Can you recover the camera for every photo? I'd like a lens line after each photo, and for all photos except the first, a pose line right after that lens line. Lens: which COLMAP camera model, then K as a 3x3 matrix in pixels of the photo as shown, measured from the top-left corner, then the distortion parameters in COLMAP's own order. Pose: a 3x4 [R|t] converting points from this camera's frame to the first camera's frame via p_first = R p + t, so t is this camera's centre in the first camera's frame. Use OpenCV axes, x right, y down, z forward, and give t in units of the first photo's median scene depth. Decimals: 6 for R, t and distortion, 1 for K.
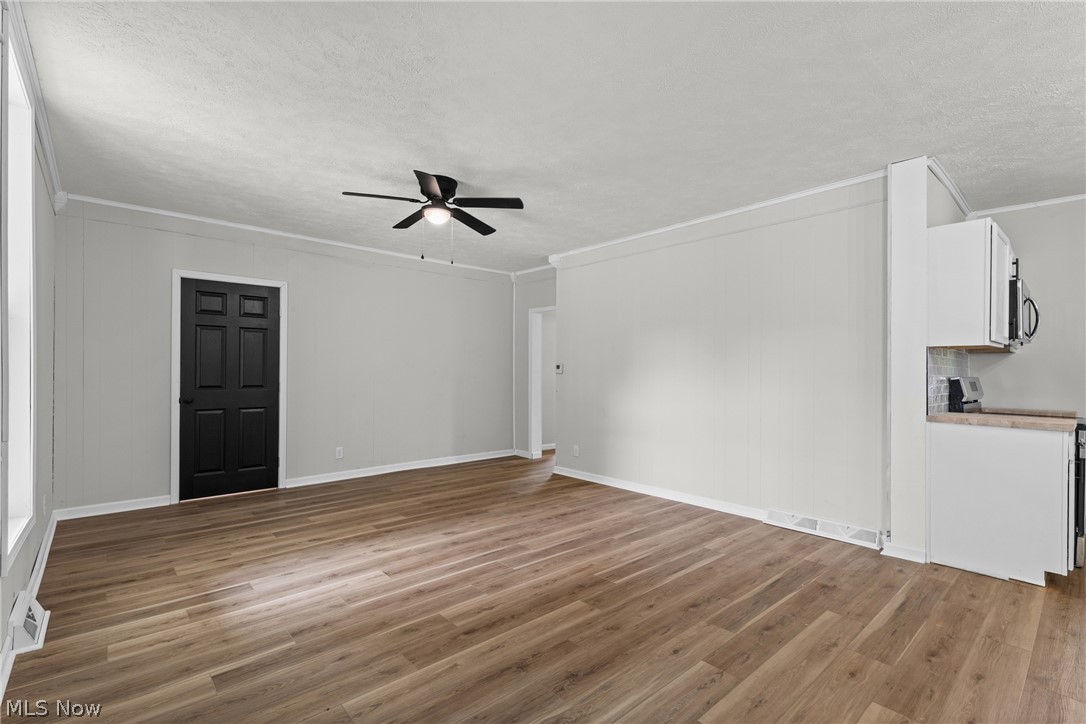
lens RADIAL K [[491.1, 0, 540.5], [0, 491.1, 369.3], [0, 0, 1]] dist [0.004792, -0.000266]
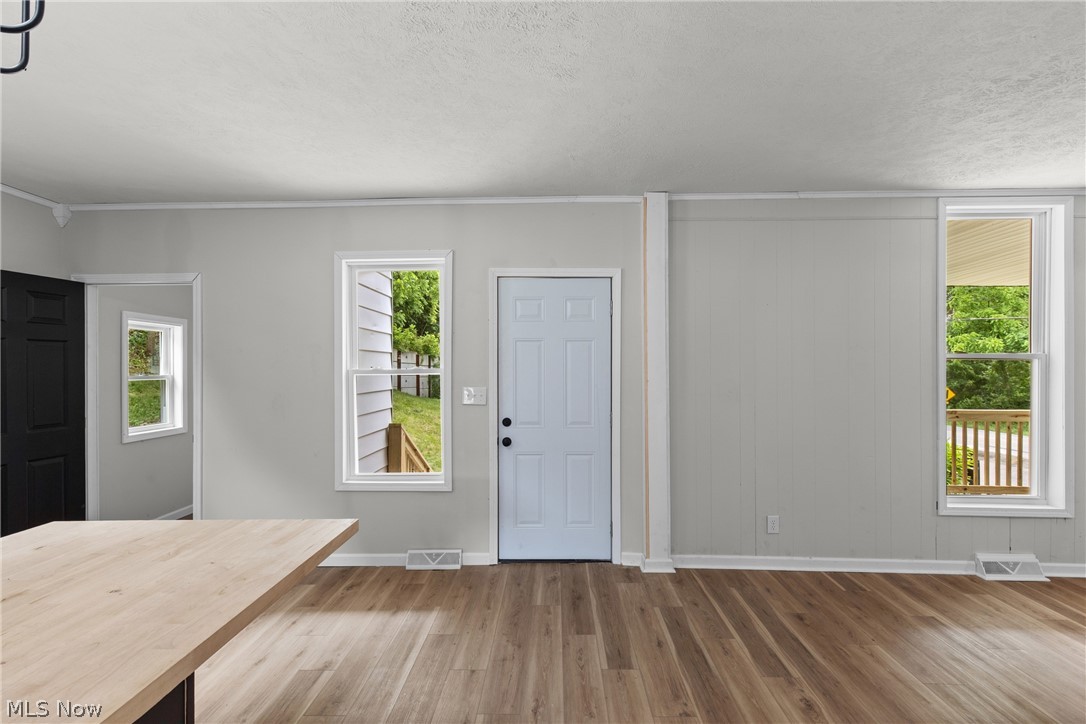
lens RADIAL K [[495.8, 0, 543.3], [0, 495.8, 370.9], [0, 0, 1]] dist [0.002763, -0.000256]
pose [[-0.685162, -0.000906, -0.728390, 0.724946], [-0.000528, 1.000000, -0.000747, -0.060089], [0.728391, -0.000127, -0.685162, 0.712398]]
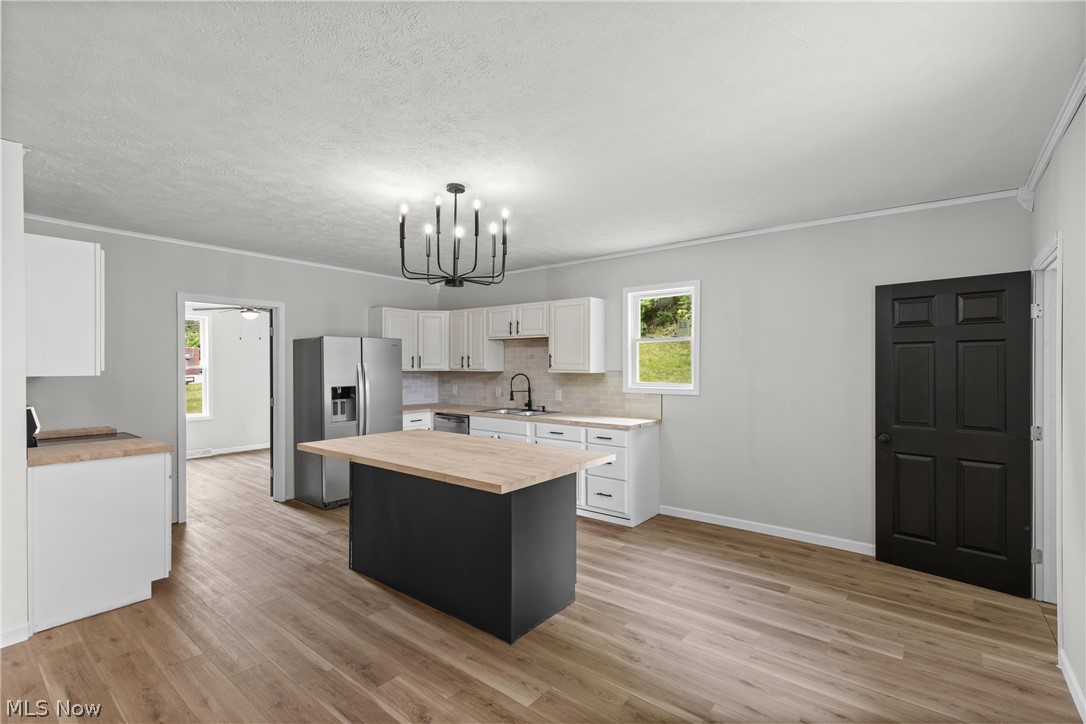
lens RADIAL K [[487.5, 0, 543.5], [0, 487.5, 367.5], [0, 0, 1]] dist [0.003774, 0.000071]
pose [[-0.168894, -0.011585, 0.985566, -0.171427], [-0.006479, 0.999922, 0.010643, -0.075164], [-0.985613, -0.004588, -0.168956, 0.282450]]
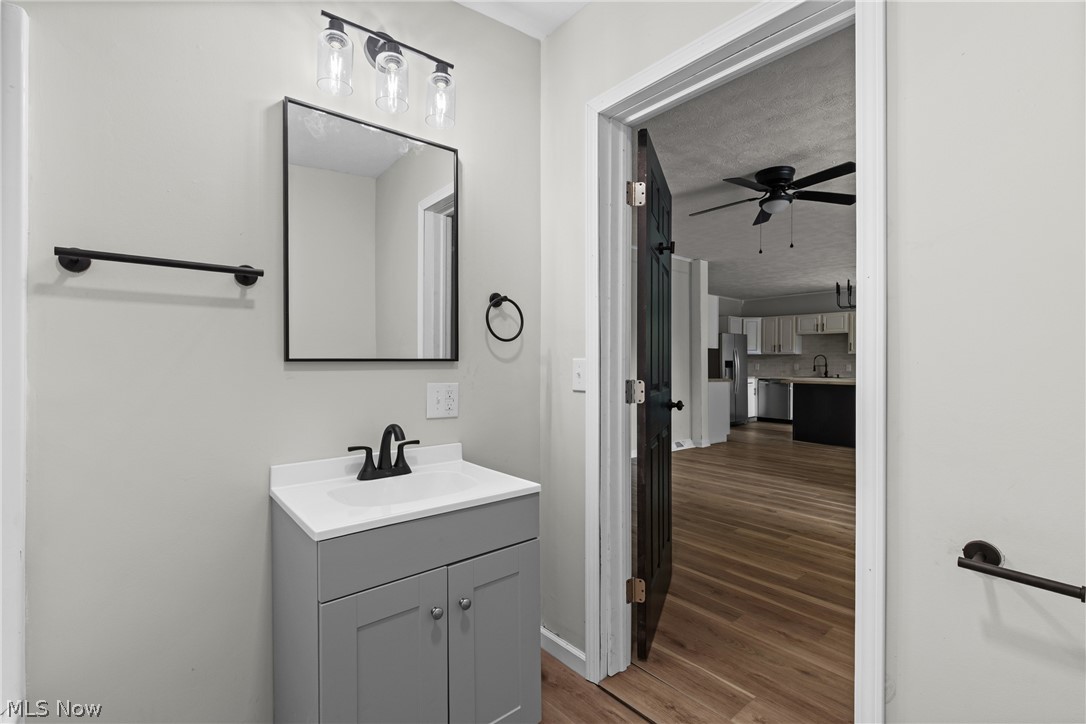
lens RADIAL K [[495.3, 0, 544.7], [0, 495.3, 365.2], [0, 0, 1]] dist [0.009236, -0.000235]
pose [[0.016575, -0.009170, 0.999821, -1.451141], [-0.009058, 0.999916, 0.009321, 0.015469], [-0.999822, -0.009211, 0.016491, 1.690433]]
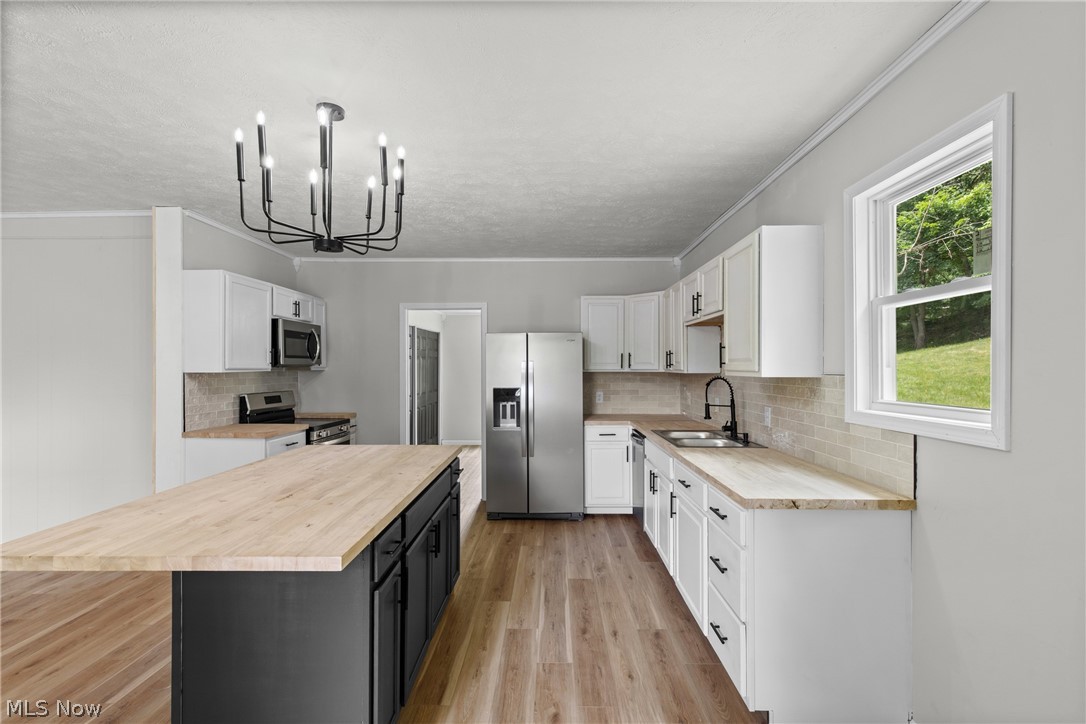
lens RADIAL K [[487.5, 0, 543.5], [0, 487.5, 367.5], [0, 0, 1]] dist [0.003774, 0.000071]
pose [[0.678083, -0.008763, 0.734933, 0.514758], [0.003182, 0.999955, 0.008987, -0.065764], [-0.734978, -0.003755, 0.678080, -0.394885]]
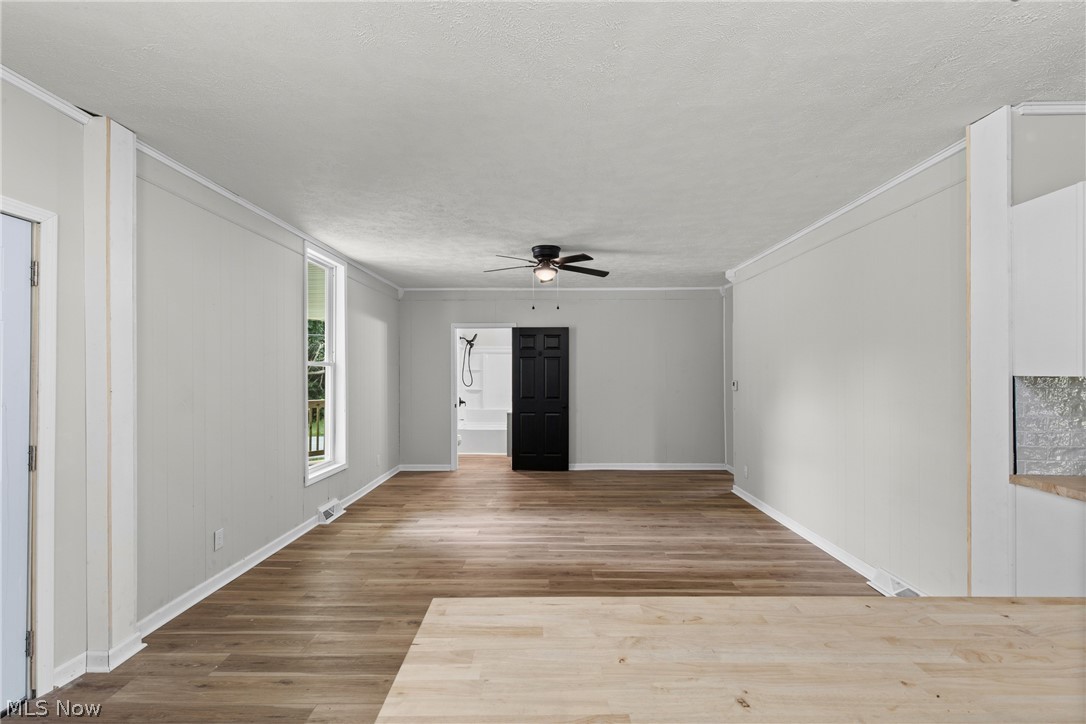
lens RADIAL K [[491.1, 0, 540.5], [0, 491.1, 369.3], [0, 0, 1]] dist [0.004792, -0.000266]
pose [[0.736959, -0.012893, -0.675814, 0.762833], [0.012026, 0.999910, -0.005962, -0.059428], [0.675830, -0.003733, 0.737048, 0.032394]]
